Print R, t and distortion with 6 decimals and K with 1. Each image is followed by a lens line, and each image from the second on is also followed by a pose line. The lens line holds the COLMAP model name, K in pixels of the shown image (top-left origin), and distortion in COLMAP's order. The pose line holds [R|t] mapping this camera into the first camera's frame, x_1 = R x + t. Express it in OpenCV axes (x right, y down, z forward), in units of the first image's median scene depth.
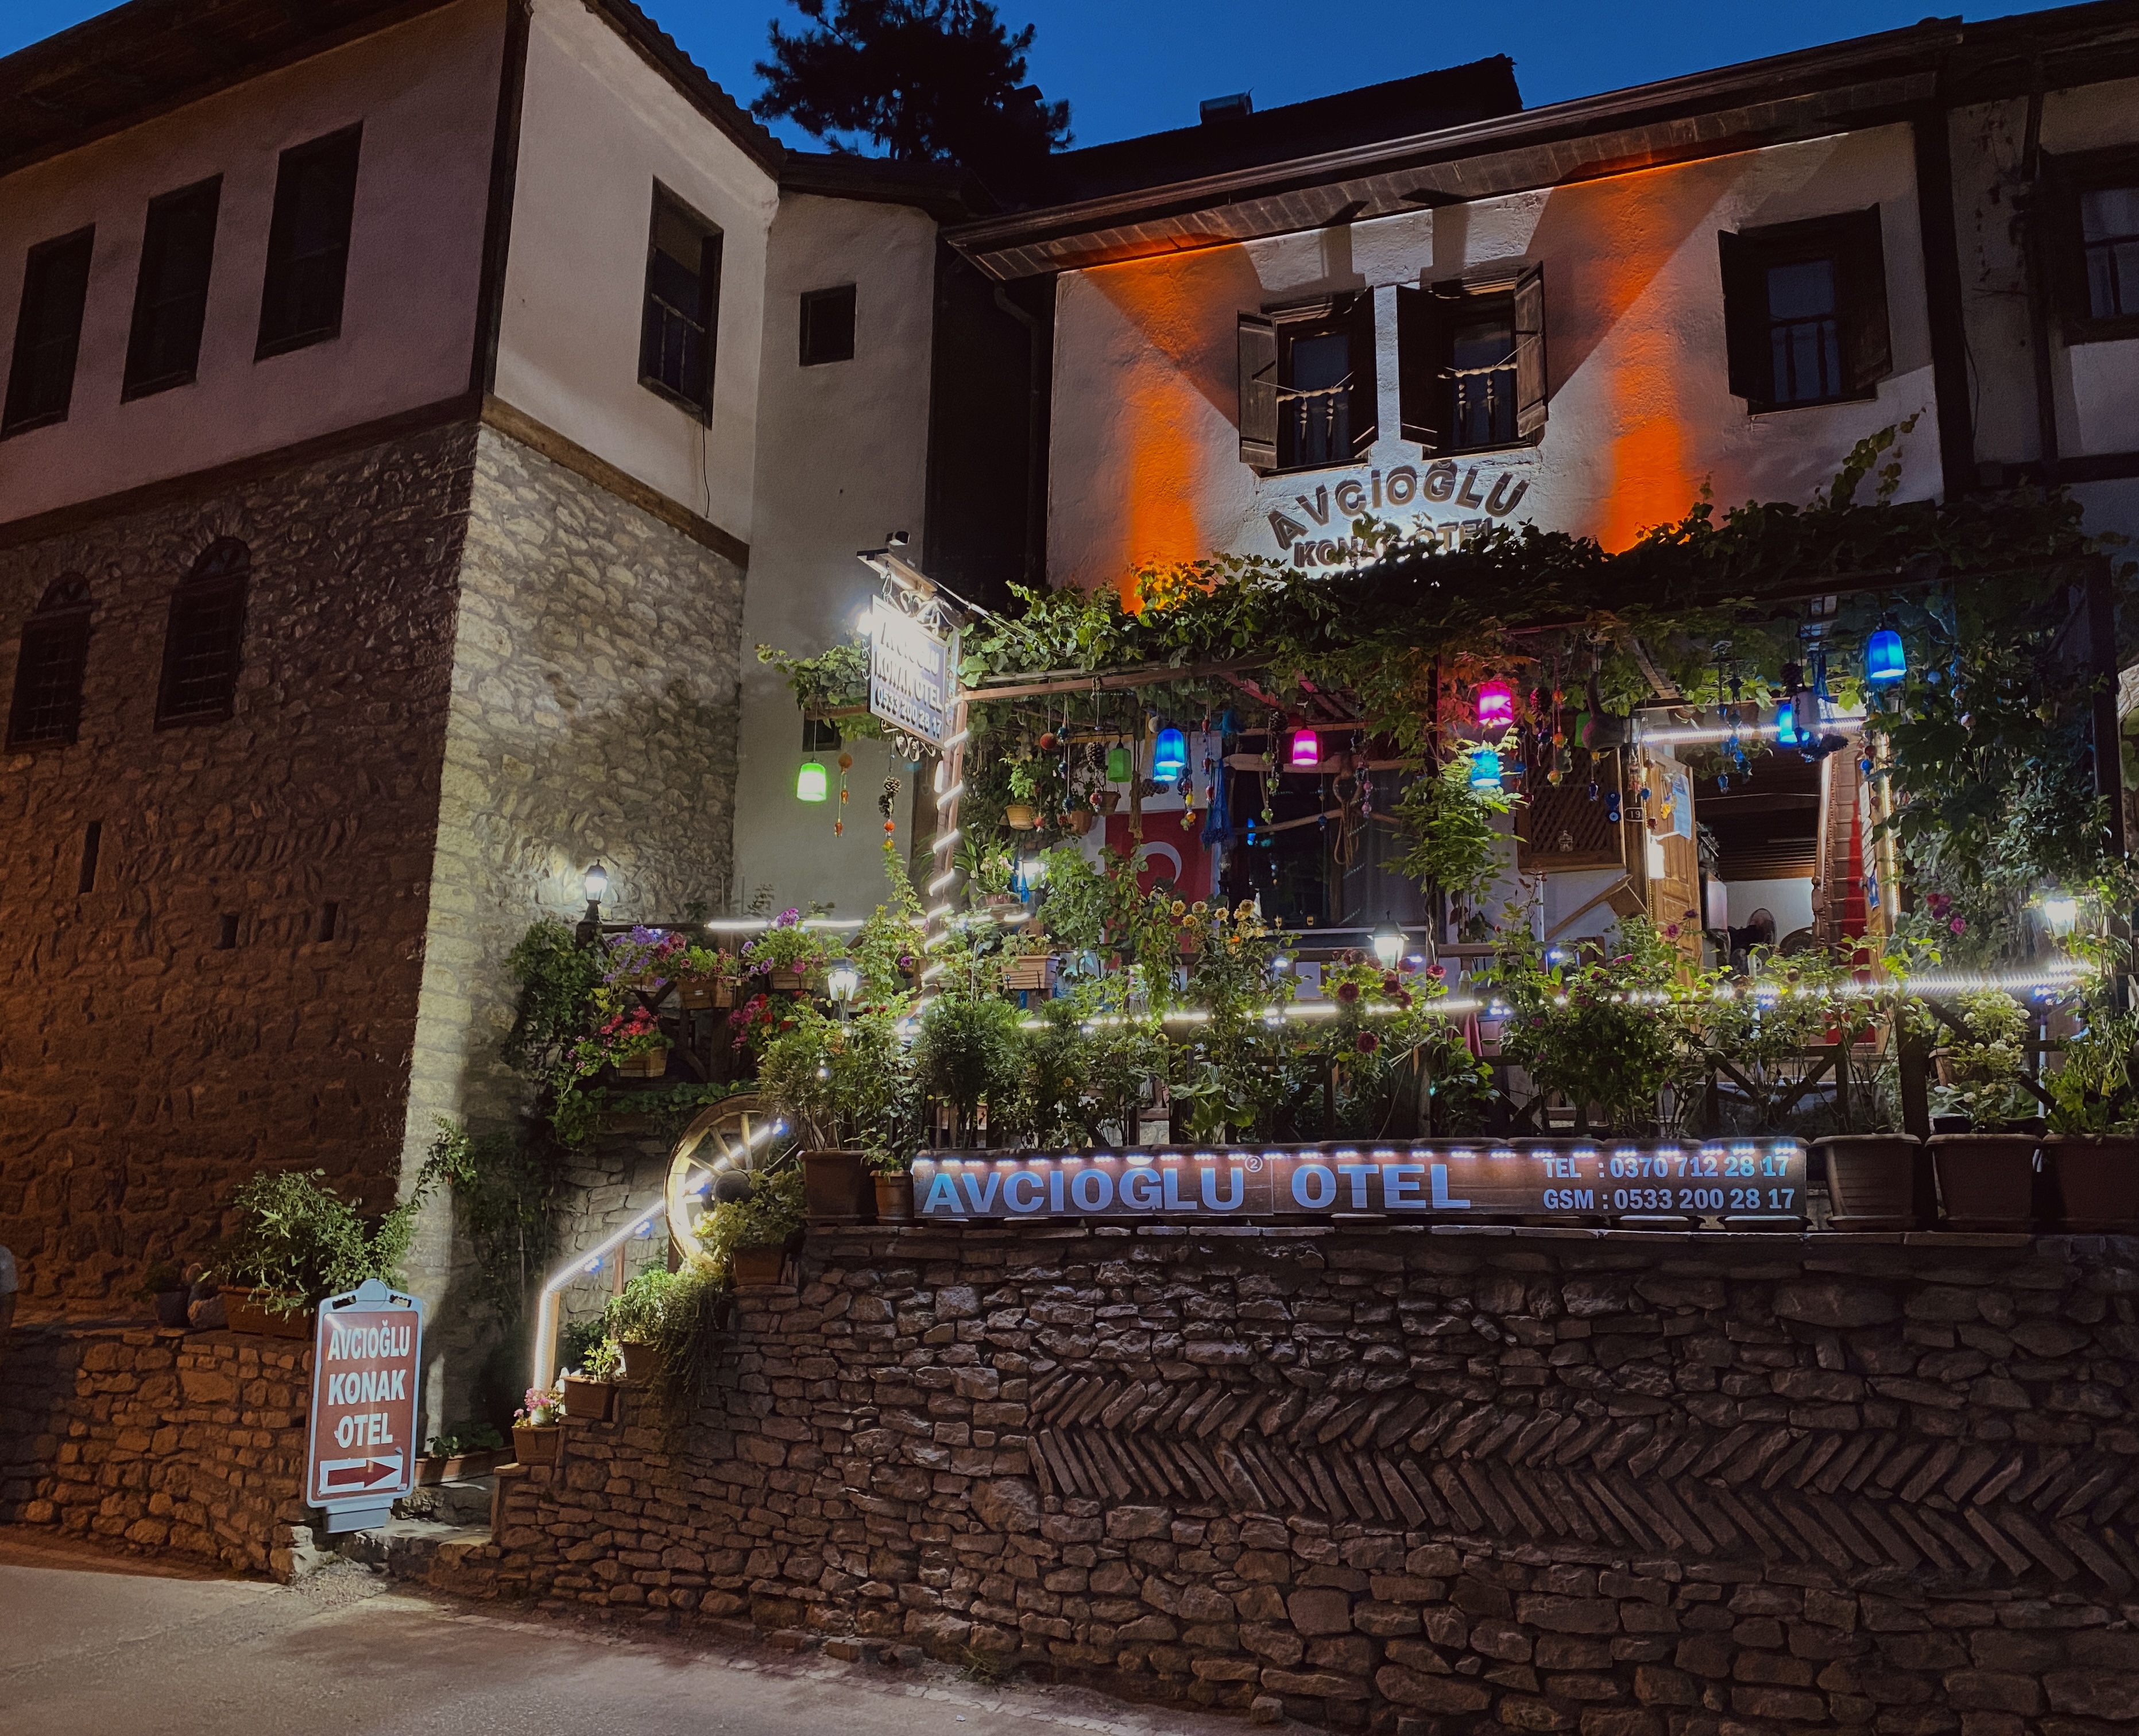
lens RADIAL K [[1715.4, 0, 1134.9], [0, 1715.4, 827.1], [0, 0, 1]] dist [0.073594, -0.148280]
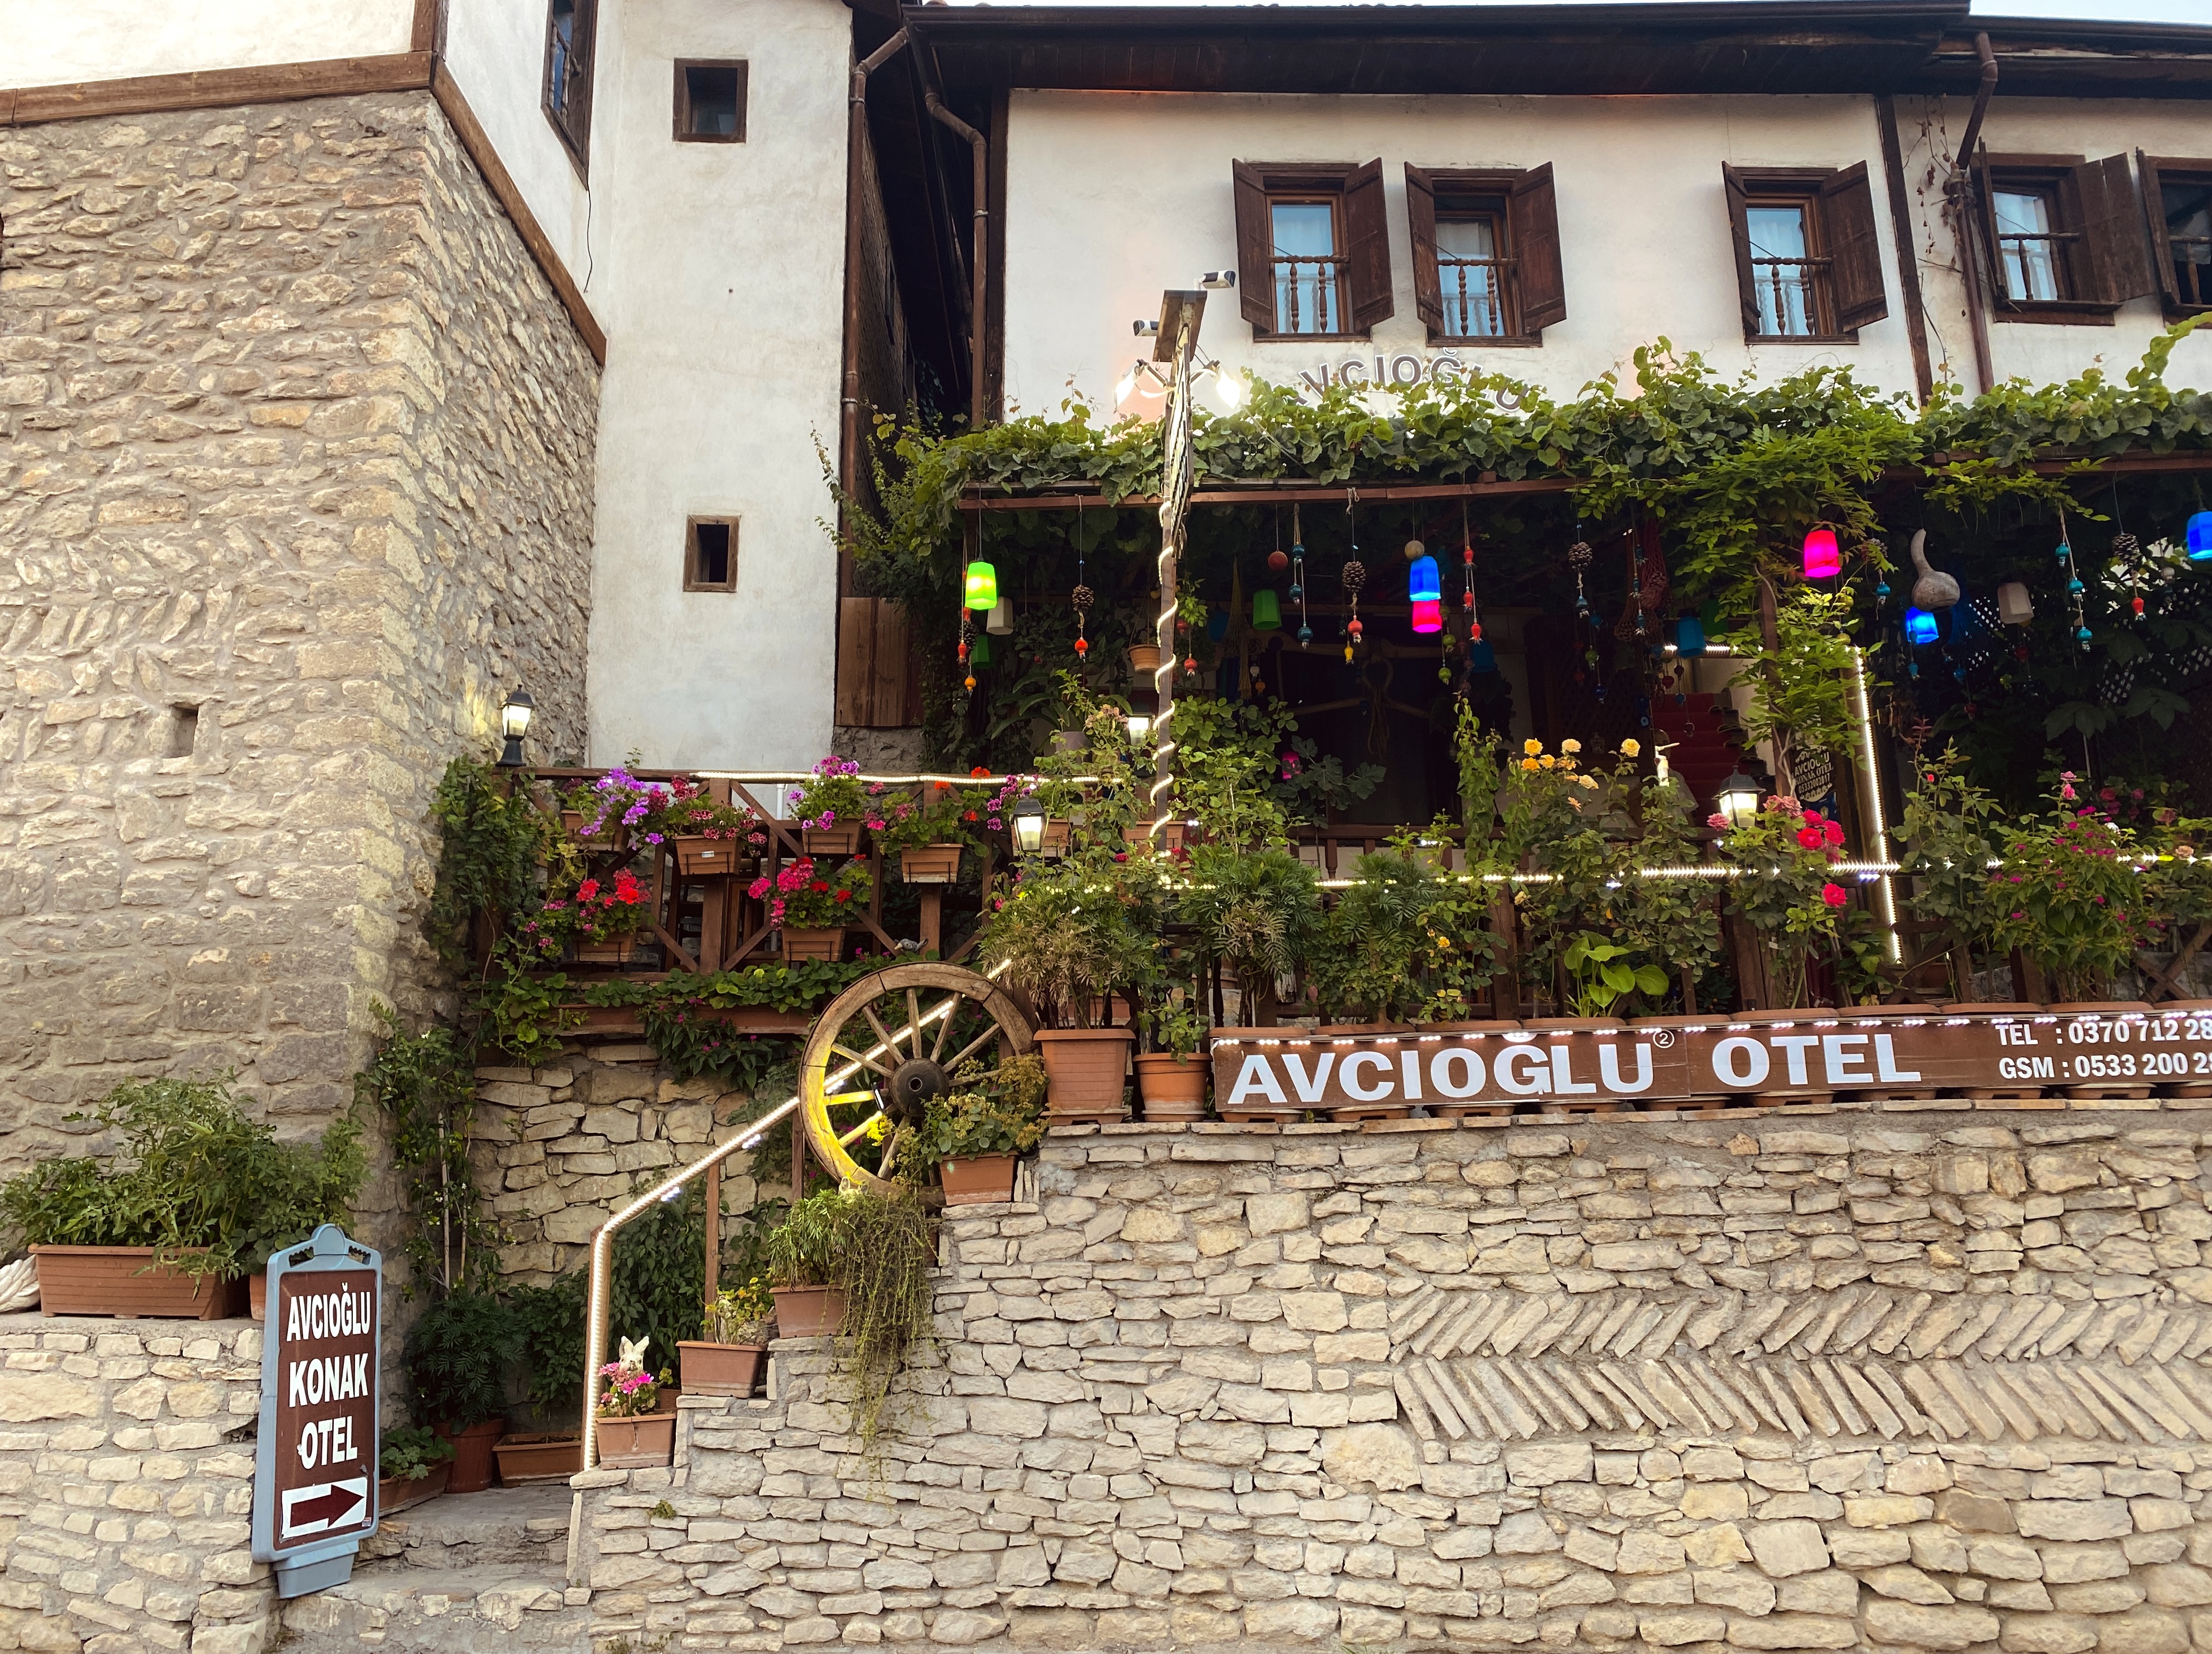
lens RADIAL K [[1706.6, 0, 1083.1], [0, 1706.6, 750.5], [0, 0, 1]] dist [0.021589, -0.015693]
pose [[0.930587, 0.069333, 0.359446, -0.486627], [-0.054085, 0.997165, -0.052320, 0.104247], [-0.362054, 0.029248, 0.931698, 0.274449]]
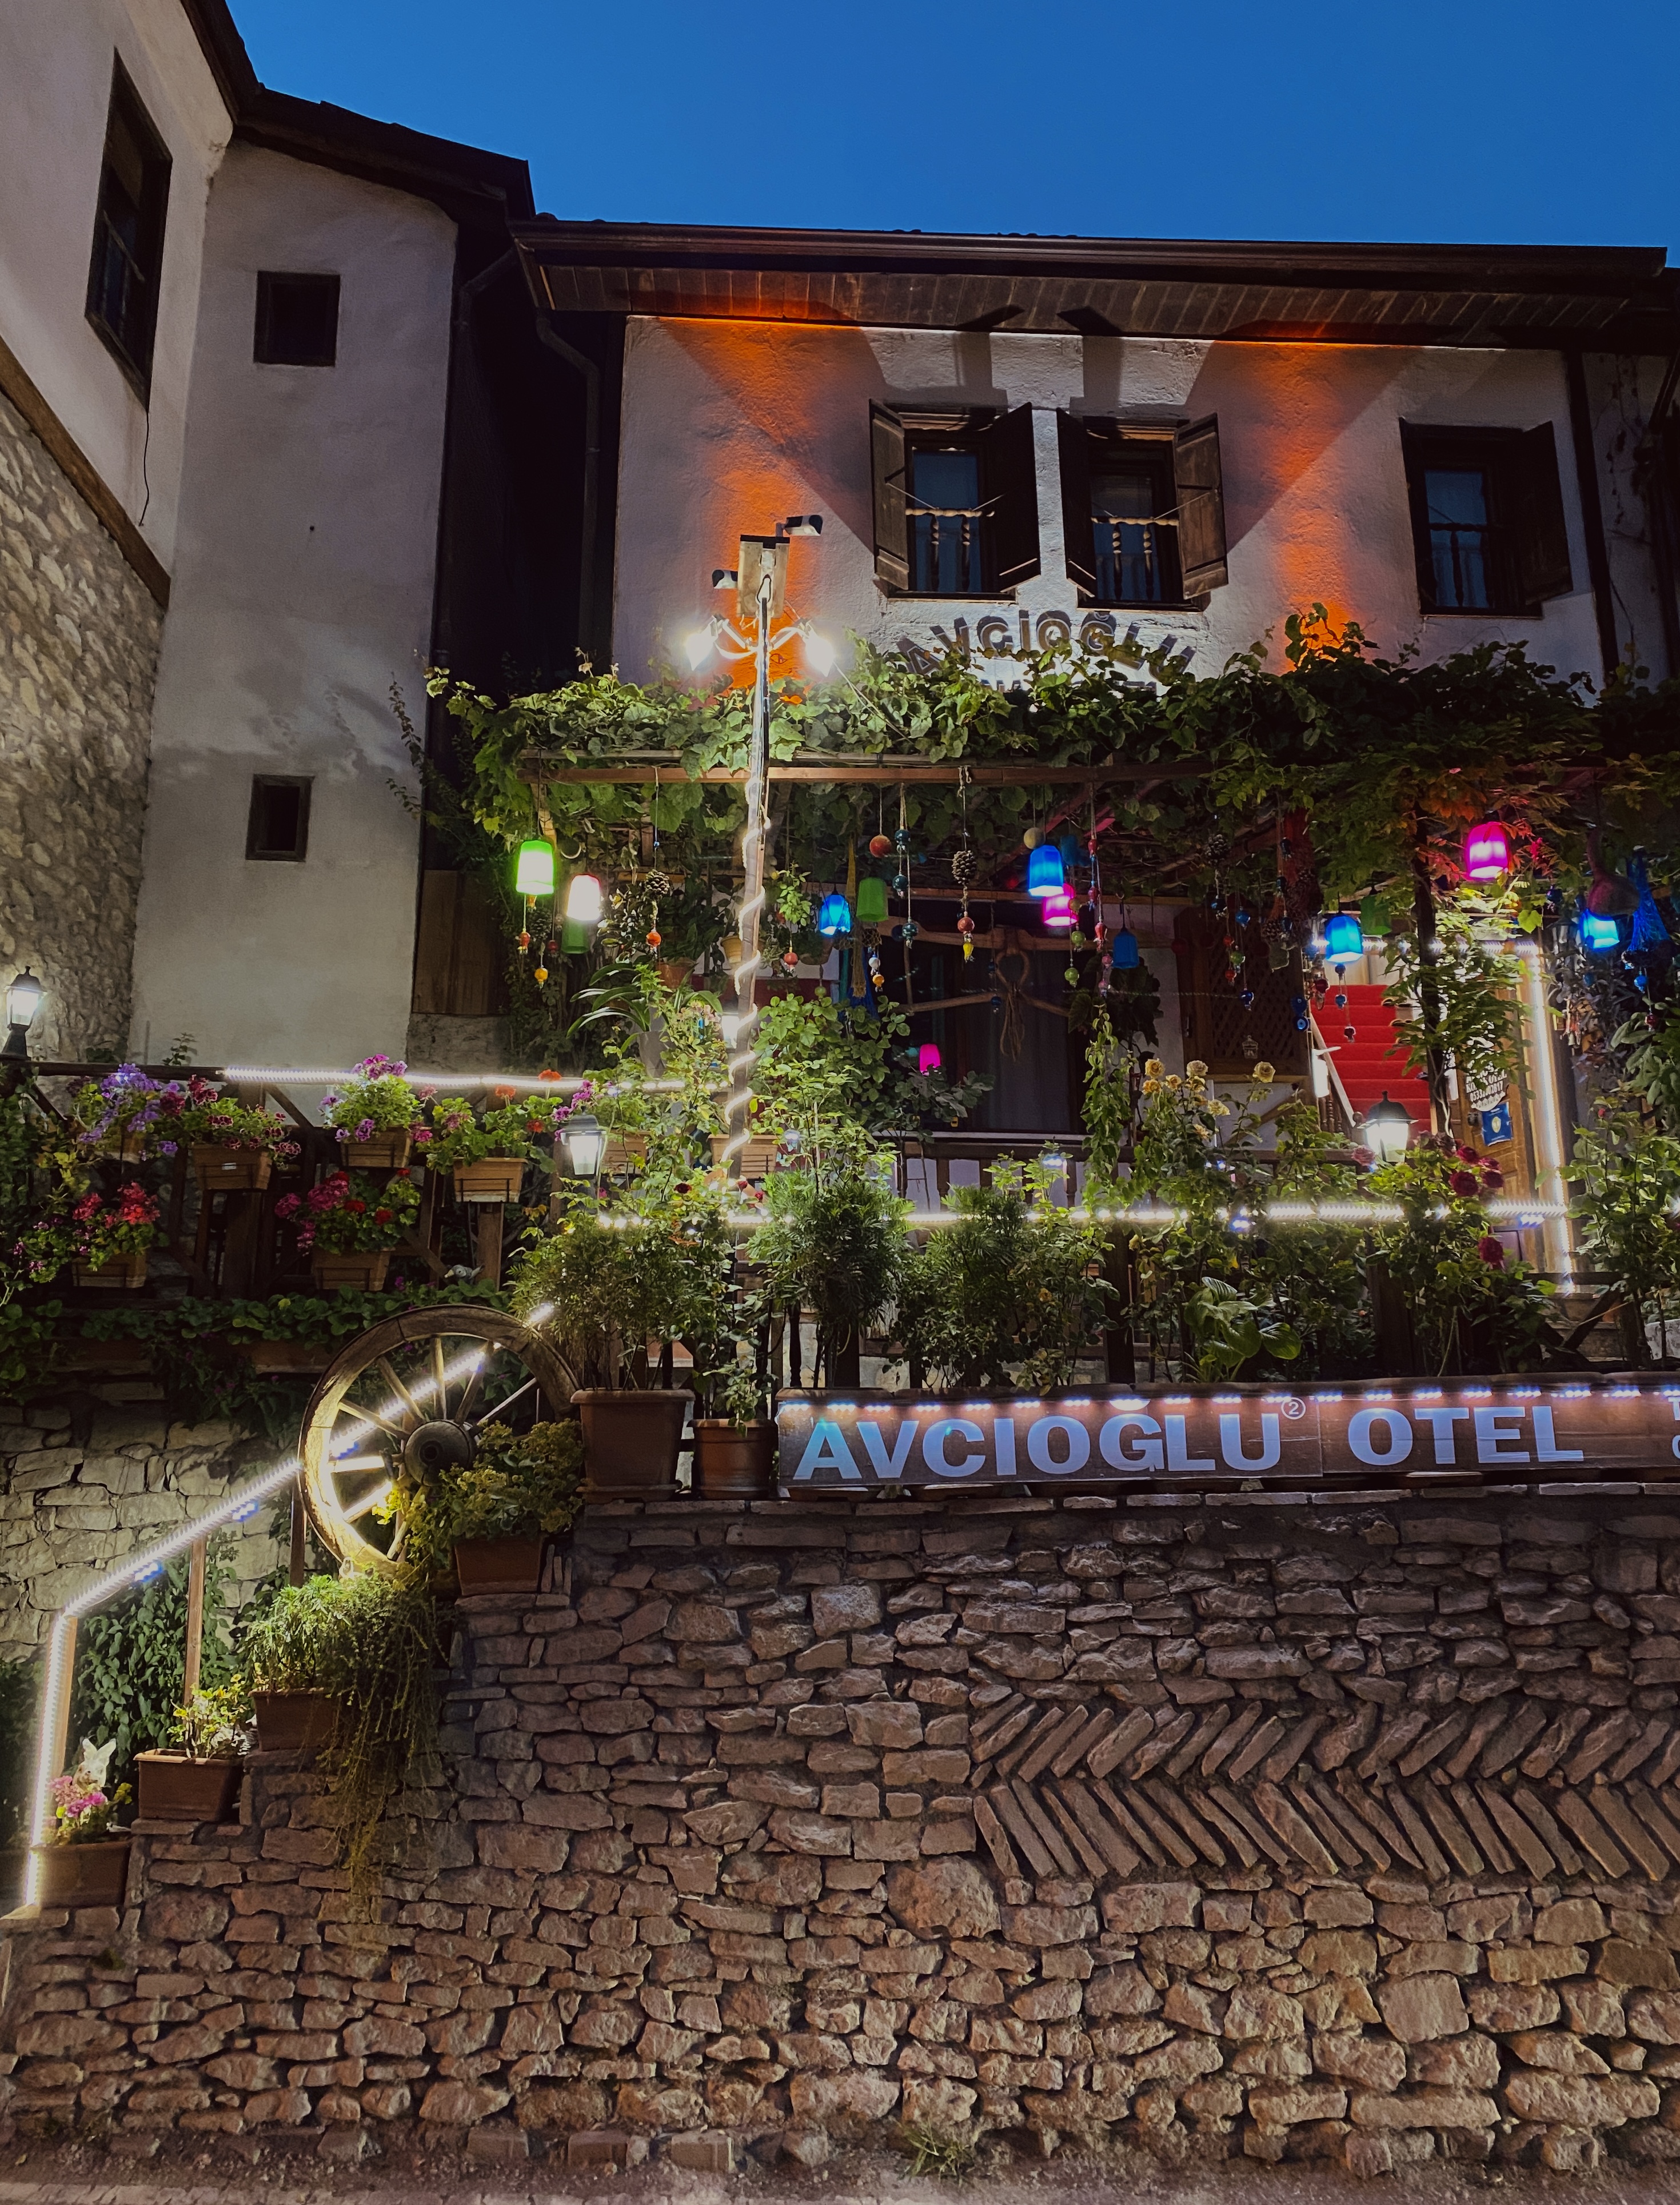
lens RADIAL K [[1743.9, 0, 824.3], [0, 1743.9, 1011.7], [0, 0, 1]] dist [0.006725, 0.005997]
pose [[0.917880, 0.086352, 0.387348, -0.401456], [-0.069824, 0.995954, -0.056569, 0.074465], [-0.390666, 0.024877, 0.920196, 0.342797]]
